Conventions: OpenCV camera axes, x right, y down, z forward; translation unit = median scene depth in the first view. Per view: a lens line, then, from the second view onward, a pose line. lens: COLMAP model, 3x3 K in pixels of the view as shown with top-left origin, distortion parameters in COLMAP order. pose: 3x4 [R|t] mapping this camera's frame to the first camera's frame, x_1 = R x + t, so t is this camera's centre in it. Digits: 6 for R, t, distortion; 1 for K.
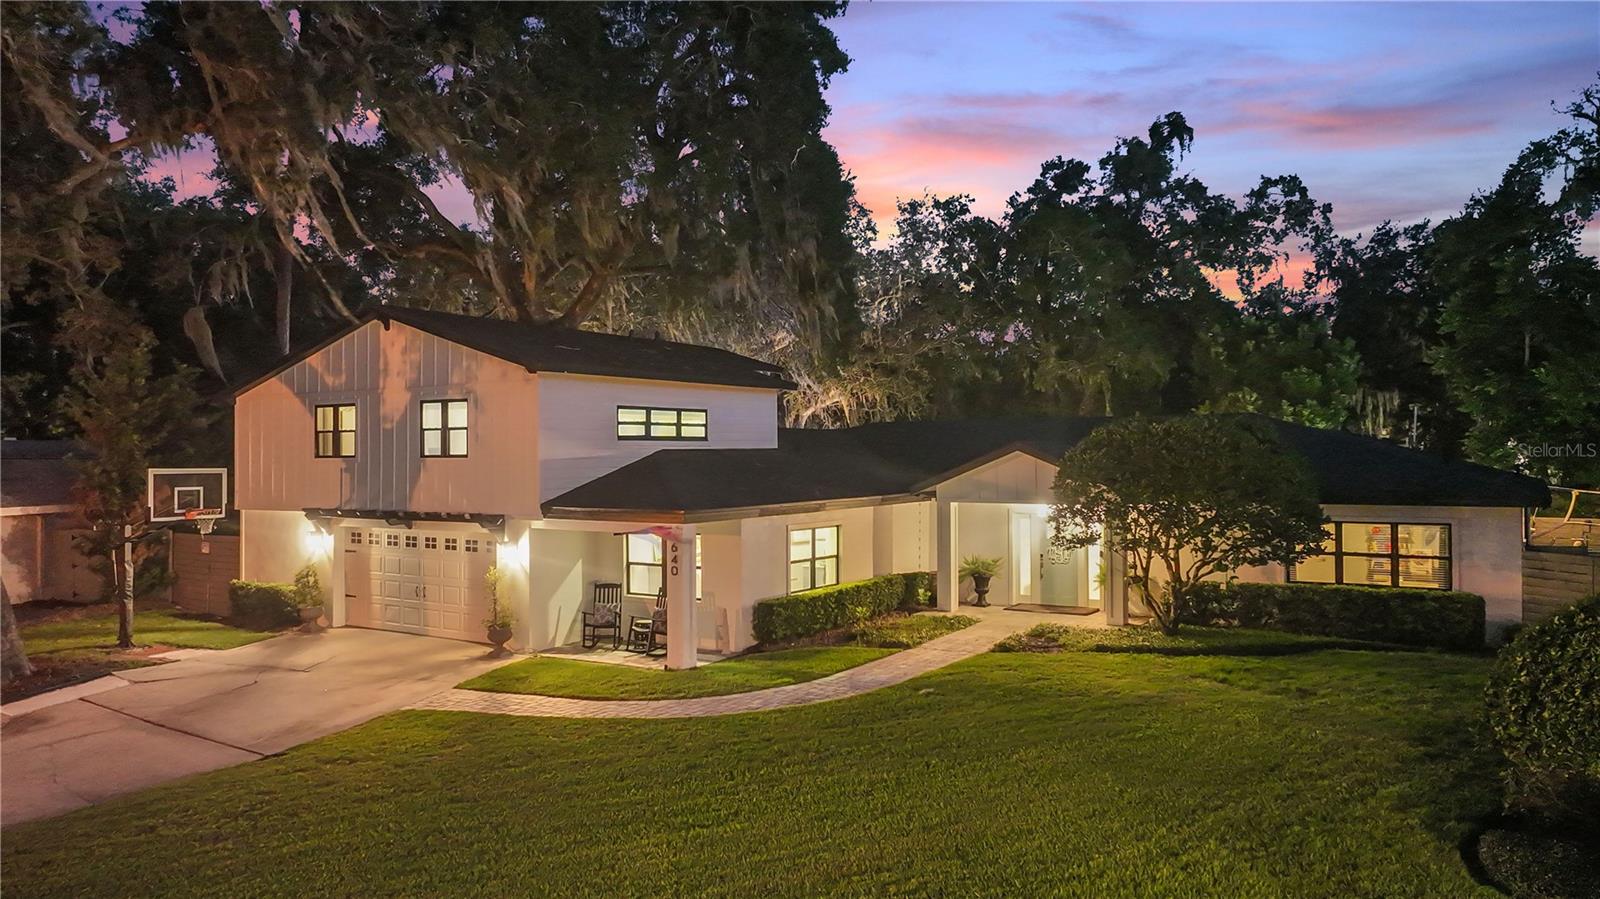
lens RADIAL K [[1119.0, 0, 800.0], [0, 1119.0, 449.5], [0, 0, 1]] dist [0.004540, 0.003829]
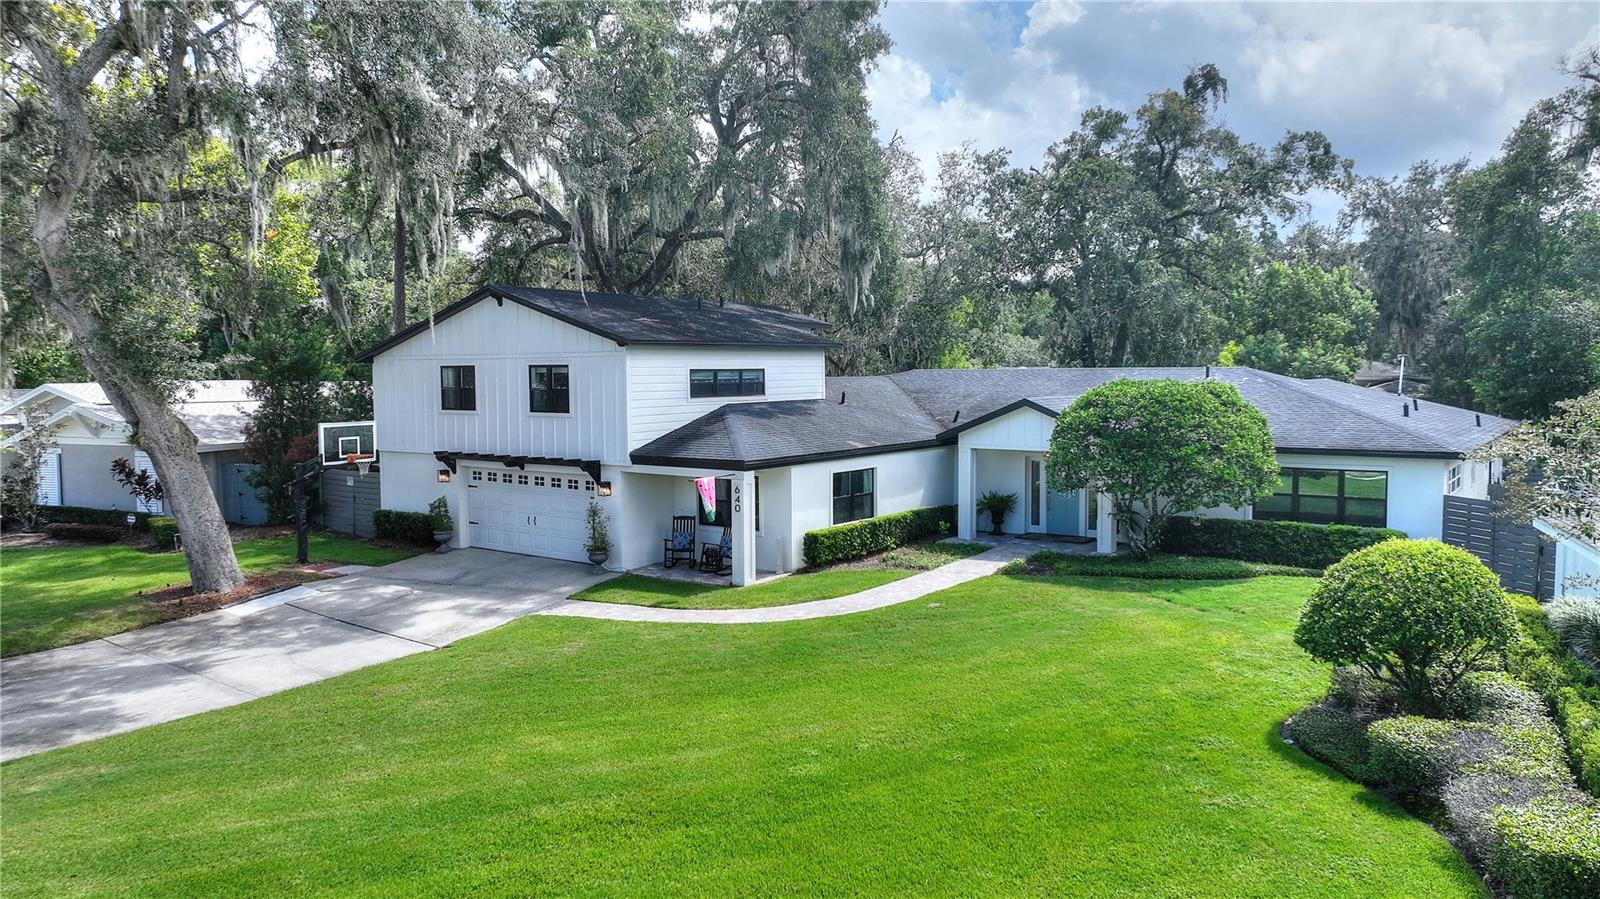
lens RADIAL K [[1122.1, 0, 800.0], [0, 1122.1, 449.5], [0, 0, 1]] dist [0.004454, 0.001249]
pose [[0.998555, 0.003928, -0.053588, 0.010232], [0.000062, 0.997240, 0.074244, -0.021132], [0.053732, -0.074140, 0.995799, -0.102131]]
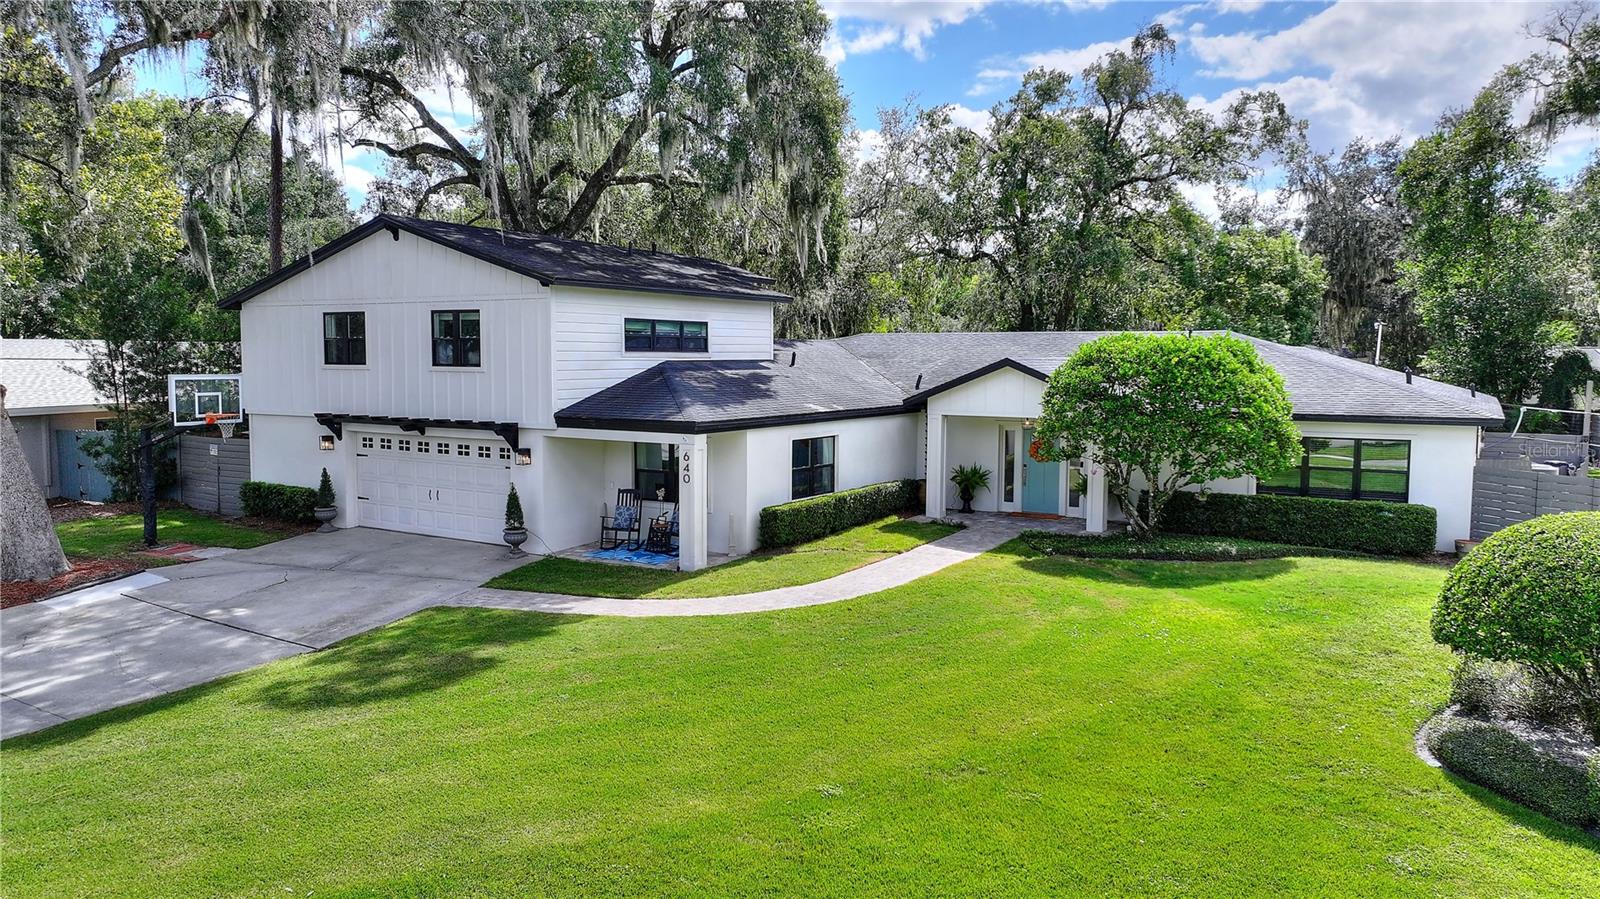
lens RADIAL K [[1122.1, 0, 800.0], [0, 1122.1, 449.5], [0, 0, 1]] dist [0.004454, 0.001249]
pose [[0.999346, 0.010143, 0.034717, -0.017990], [-0.013073, 0.996276, 0.085219, -0.004217], [-0.033724, -0.085617, 0.995757, -0.022737]]
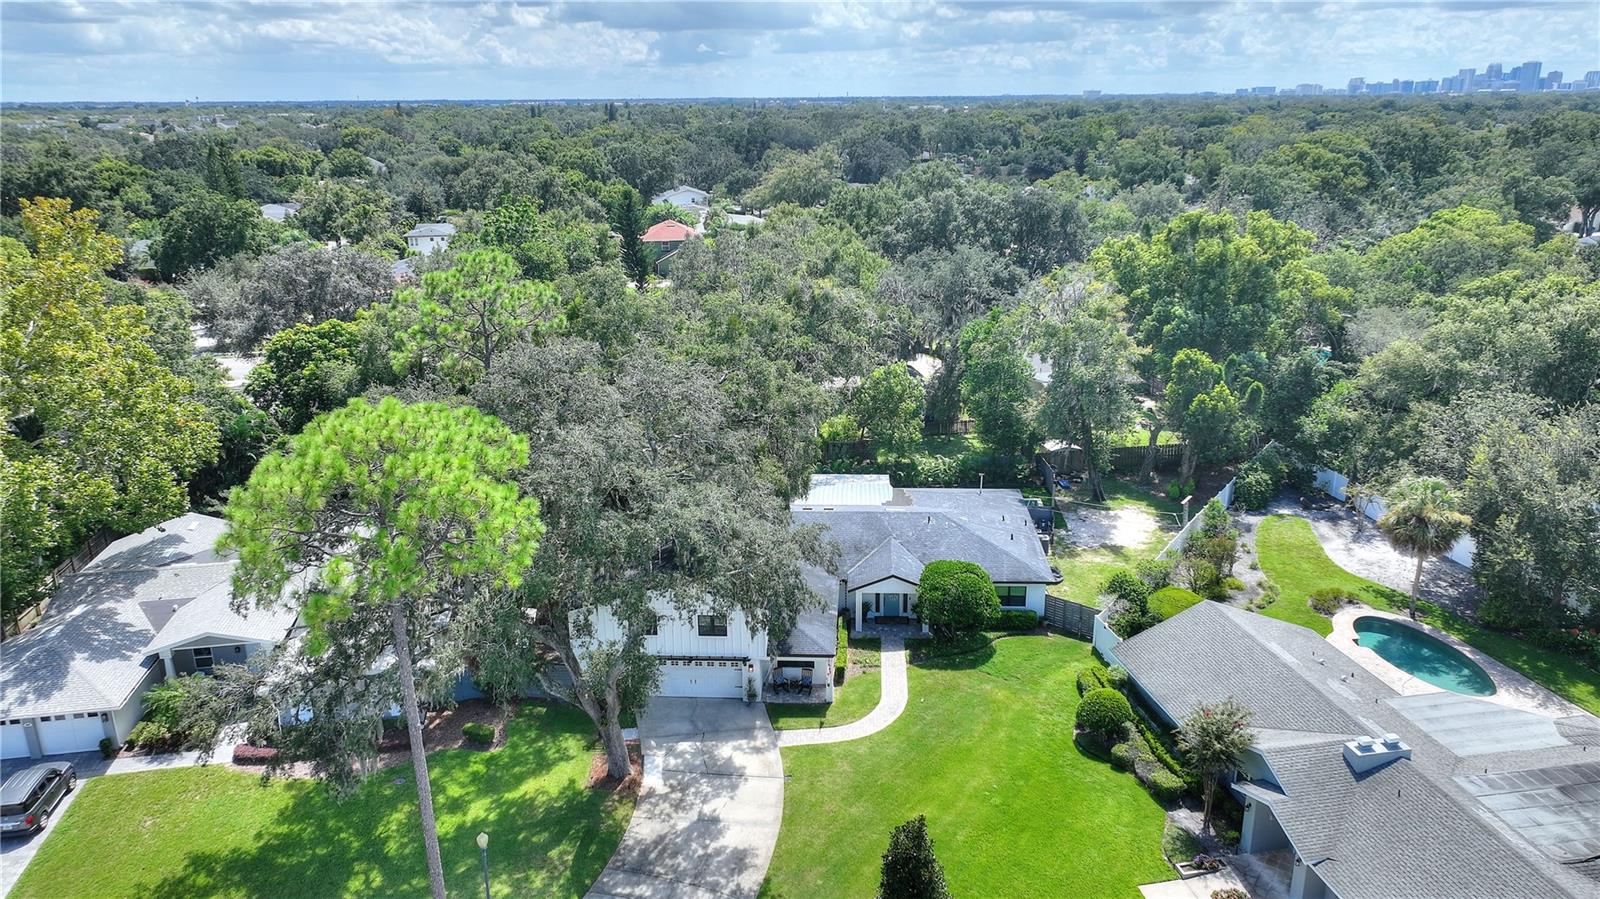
lens RADIAL K [[1122.1, 0, 800.0], [0, 1122.1, 449.5], [0, 0, 1]] dist [0.004454, 0.001249]
pose [[0.867473, -0.154147, 0.473001, -0.628180], [0.004519, 0.953187, 0.302347, -0.567582], [-0.497464, -0.260141, 0.827560, -0.529757]]
